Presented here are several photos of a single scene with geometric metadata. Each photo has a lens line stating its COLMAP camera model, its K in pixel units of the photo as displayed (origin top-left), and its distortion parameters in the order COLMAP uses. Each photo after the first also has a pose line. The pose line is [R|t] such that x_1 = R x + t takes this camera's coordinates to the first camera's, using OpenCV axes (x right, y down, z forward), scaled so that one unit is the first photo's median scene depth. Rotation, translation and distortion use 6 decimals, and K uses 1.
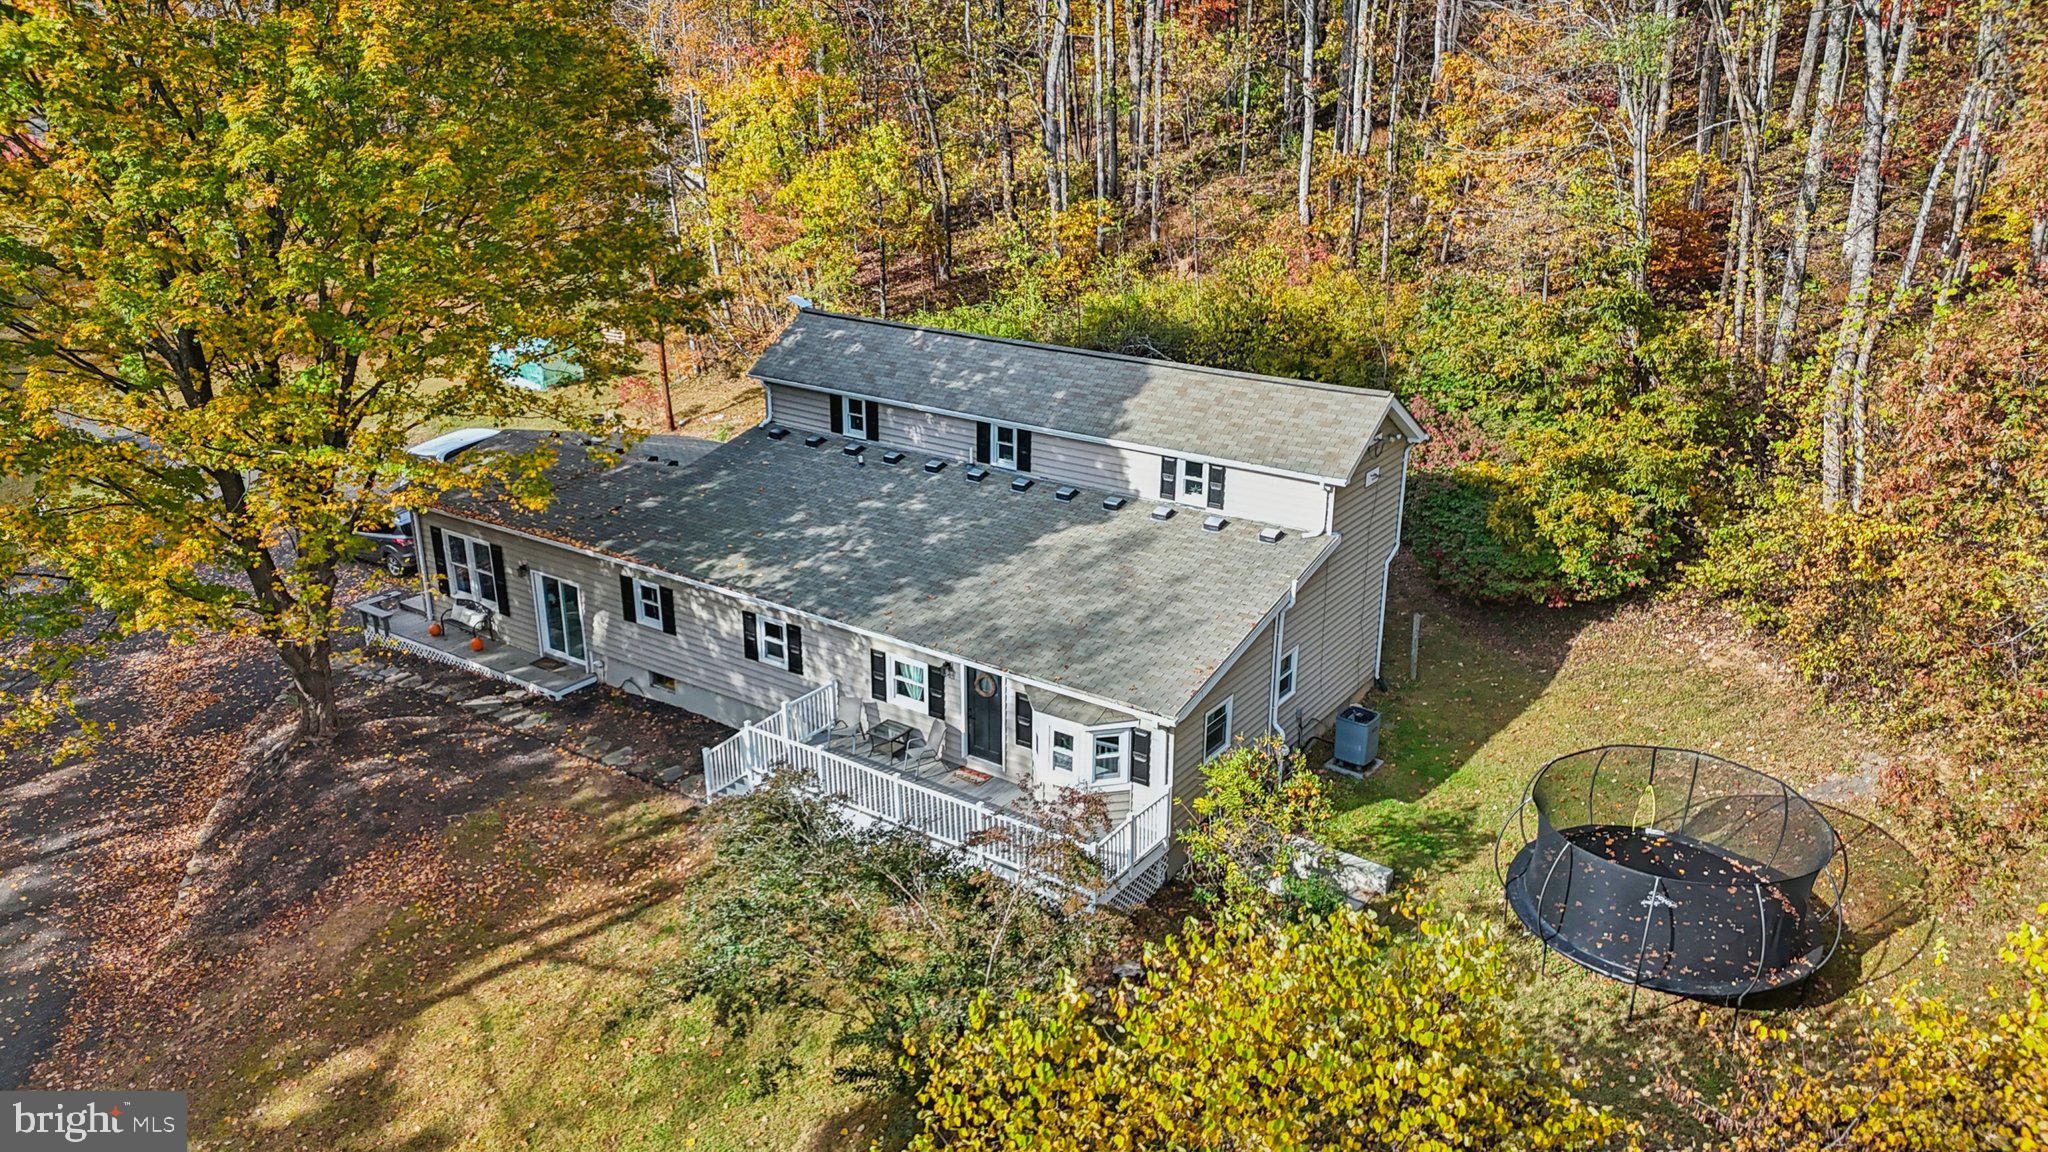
lens RADIAL K [[1490.8, 0, 1048.5], [0, 1490.8, 594.7], [0, 0, 1]] dist [0.032948, -0.030045]
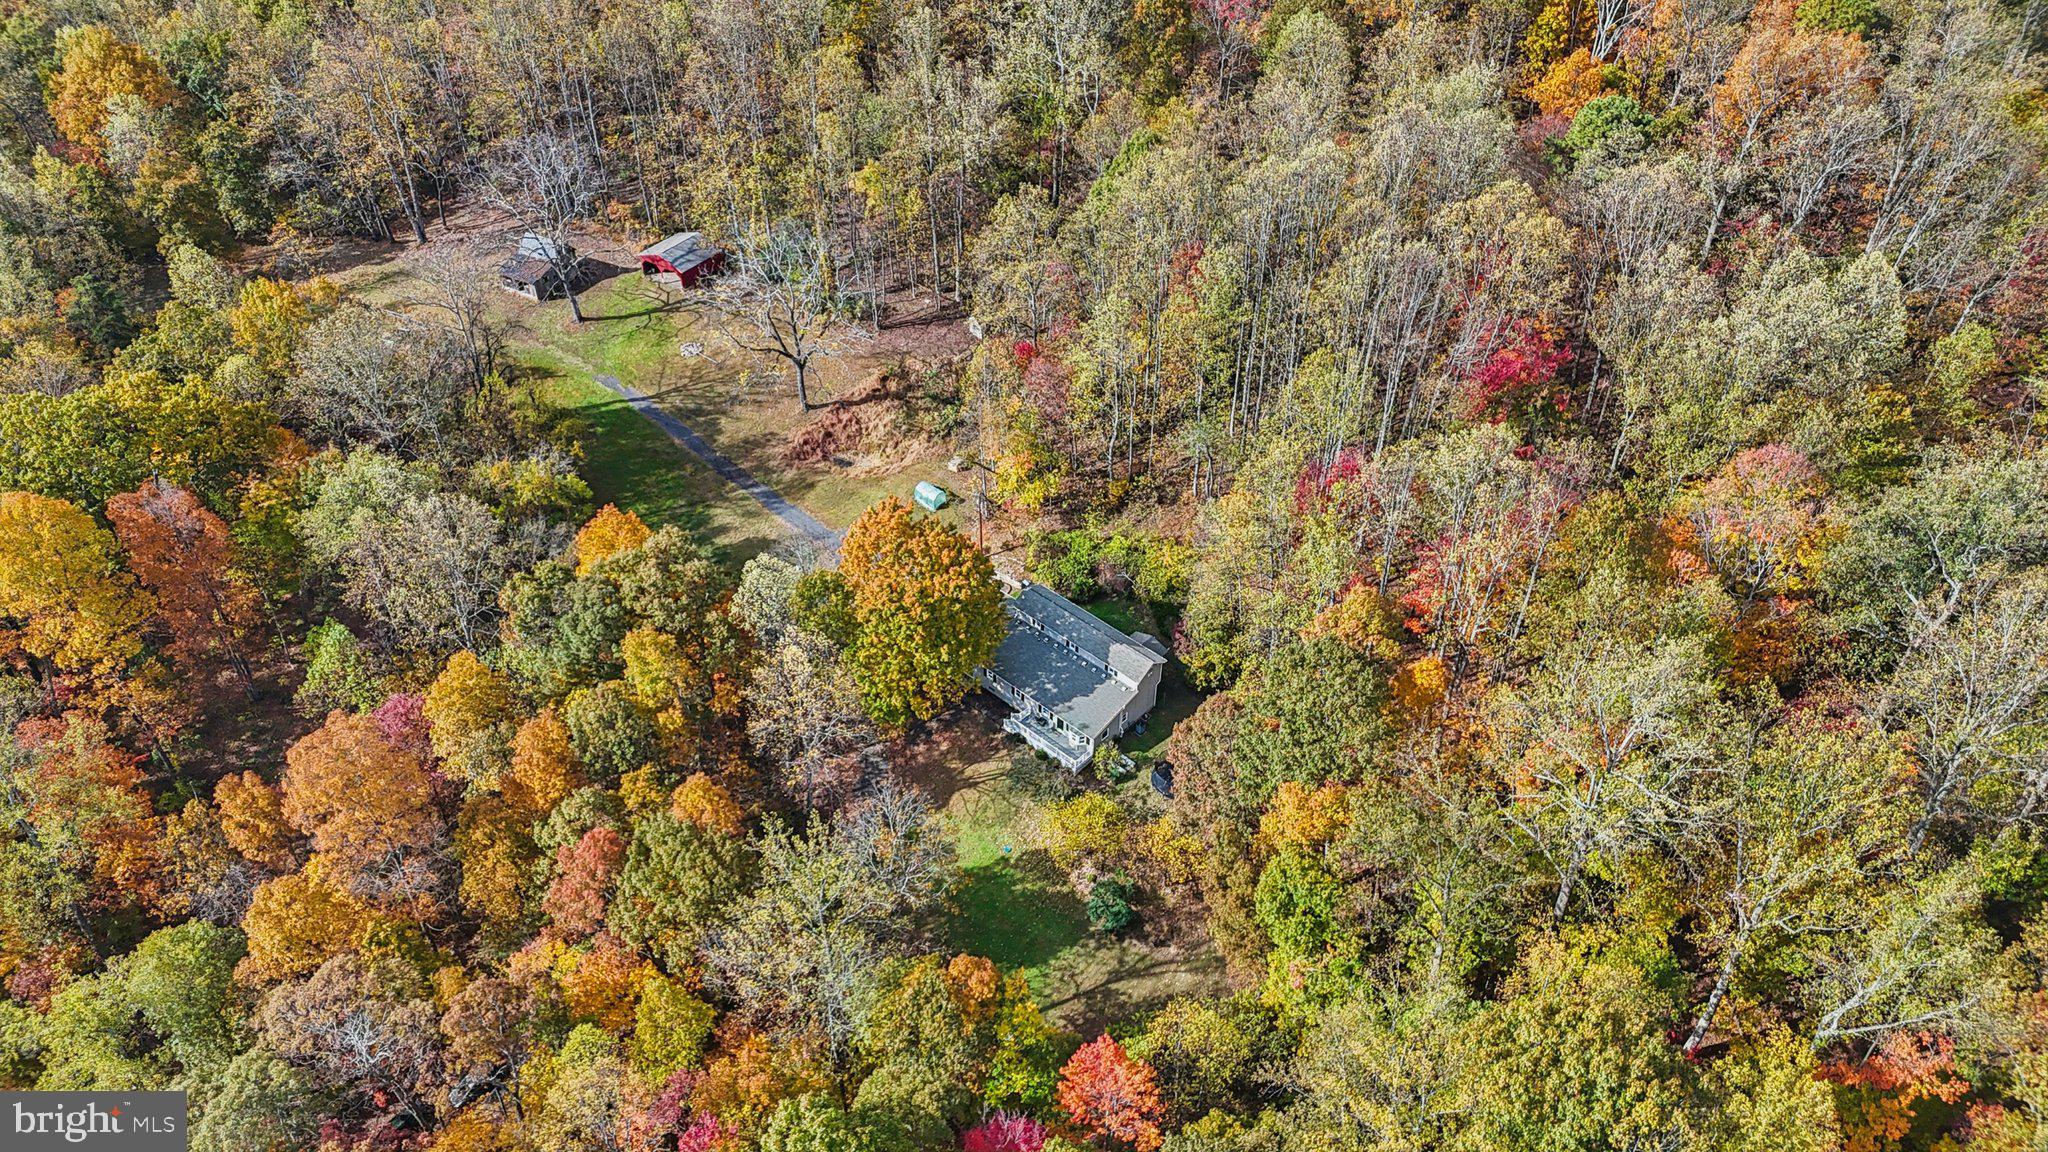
lens RADIAL K [[1490.8, 0, 1020.4], [0, 1490.8, 572.6], [0, 0, 1]] dist [0.032948, -0.030045]
pose [[0.988389, 0.094548, -0.118946, 0.336077], [-0.049484, 0.940438, 0.336346, -1.888658], [0.143662, -0.326554, 0.934197, -3.211862]]
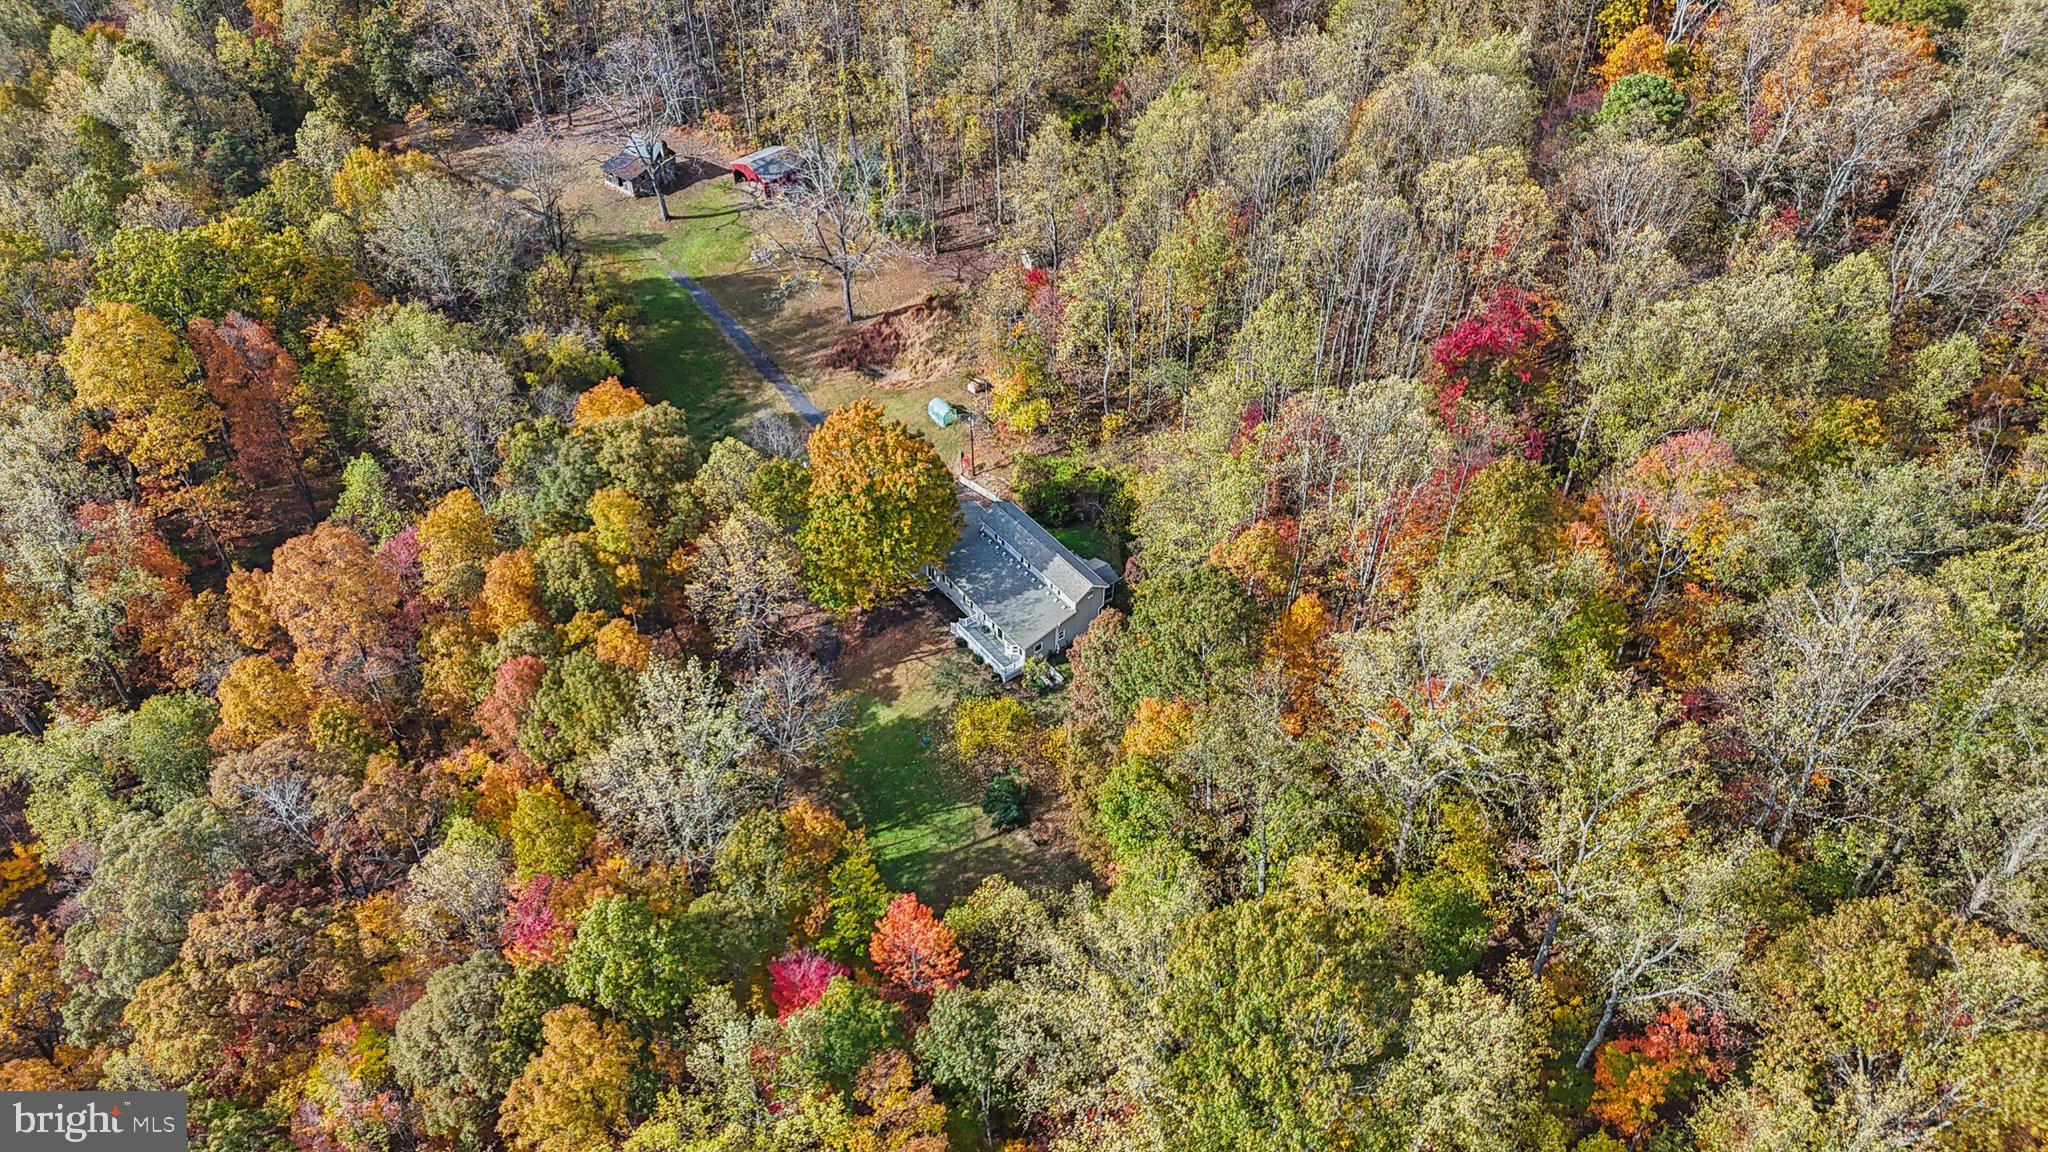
lens RADIAL K [[1490.8, 0, 1016.6], [0, 1490.8, 573.3], [0, 0, 1]] dist [0.032948, -0.030045]
pose [[0.944467, 0.216763, -0.246975, 1.144914], [-0.115700, 0.922810, 0.367472, -1.855648], [0.307565, -0.318490, 0.896643, -3.283232]]
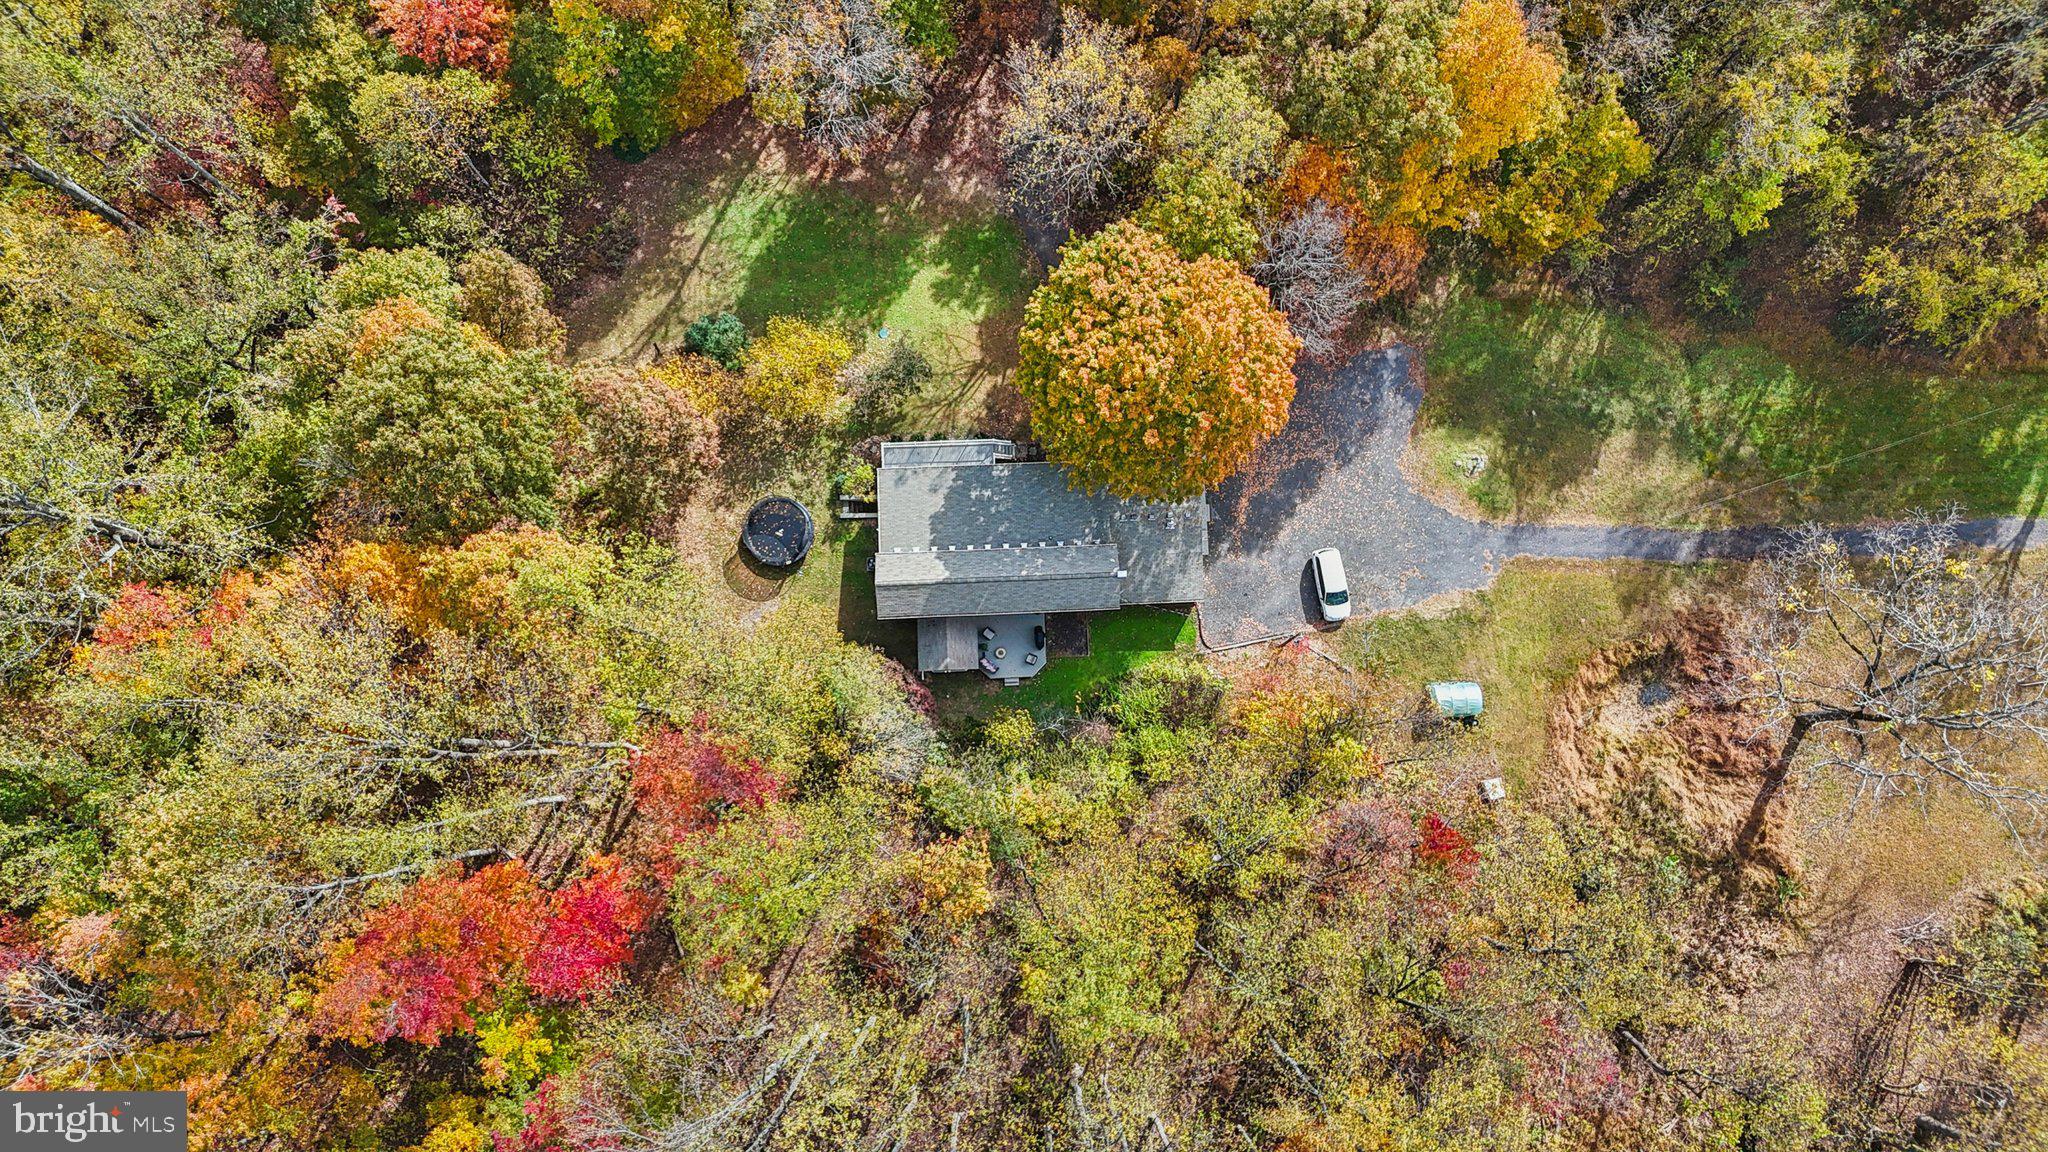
lens RADIAL K [[1490.8, 0, 1011.1], [0, 1490.8, 598.0], [0, 0, 1]] dist [0.032948, -0.030045]
pose [[-0.804767, 0.585208, -0.099404, 0.331726], [-0.237760, -0.164352, 0.957318, -3.214638], [0.543893, 0.794053, 0.271404, 0.311275]]
